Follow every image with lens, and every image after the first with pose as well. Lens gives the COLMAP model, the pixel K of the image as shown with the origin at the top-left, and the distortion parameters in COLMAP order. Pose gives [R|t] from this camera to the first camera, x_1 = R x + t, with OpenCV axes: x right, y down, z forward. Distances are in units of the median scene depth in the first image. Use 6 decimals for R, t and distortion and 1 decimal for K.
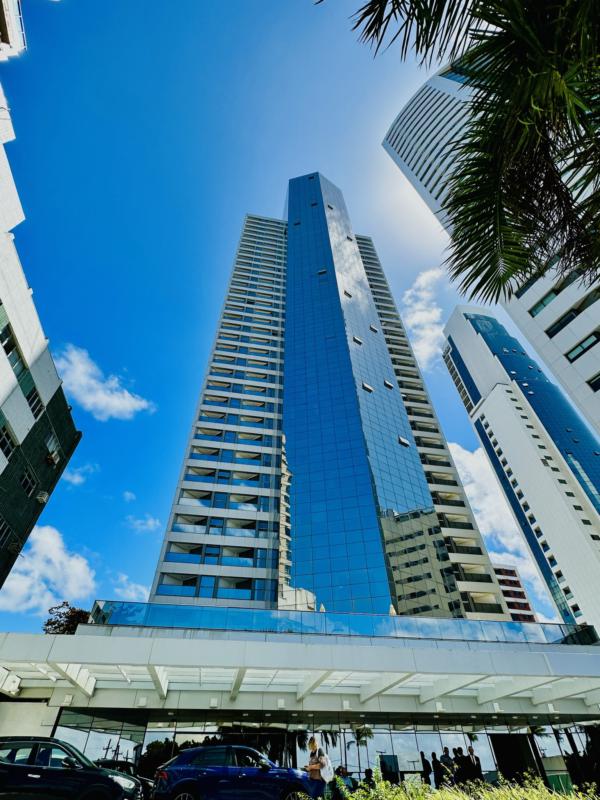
lens RADIAL K [[381.3, 0, 298.4], [0, 381.3, 399.3], [0, 0, 1]] dist [0.000015, -0.000191]
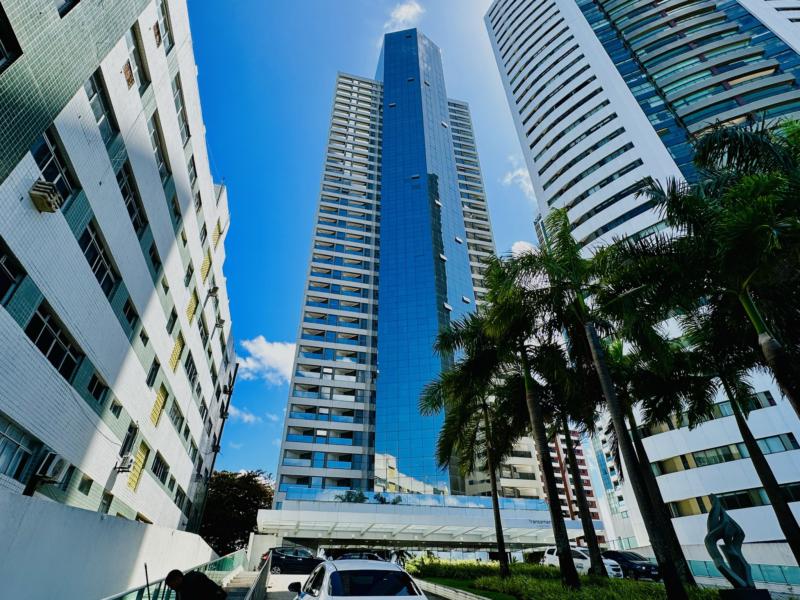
lens RADIAL K [[427.5, 0, 398.1], [0, 427.5, 307.9], [0, 0, 1]] dist [0.001036, 0.000189]
pose [[0.998355, 0.034791, 0.045583, -0.032910], [-0.042456, 0.982795, 0.179753, -0.226586], [-0.038545, -0.181393, 0.982655, -0.284100]]
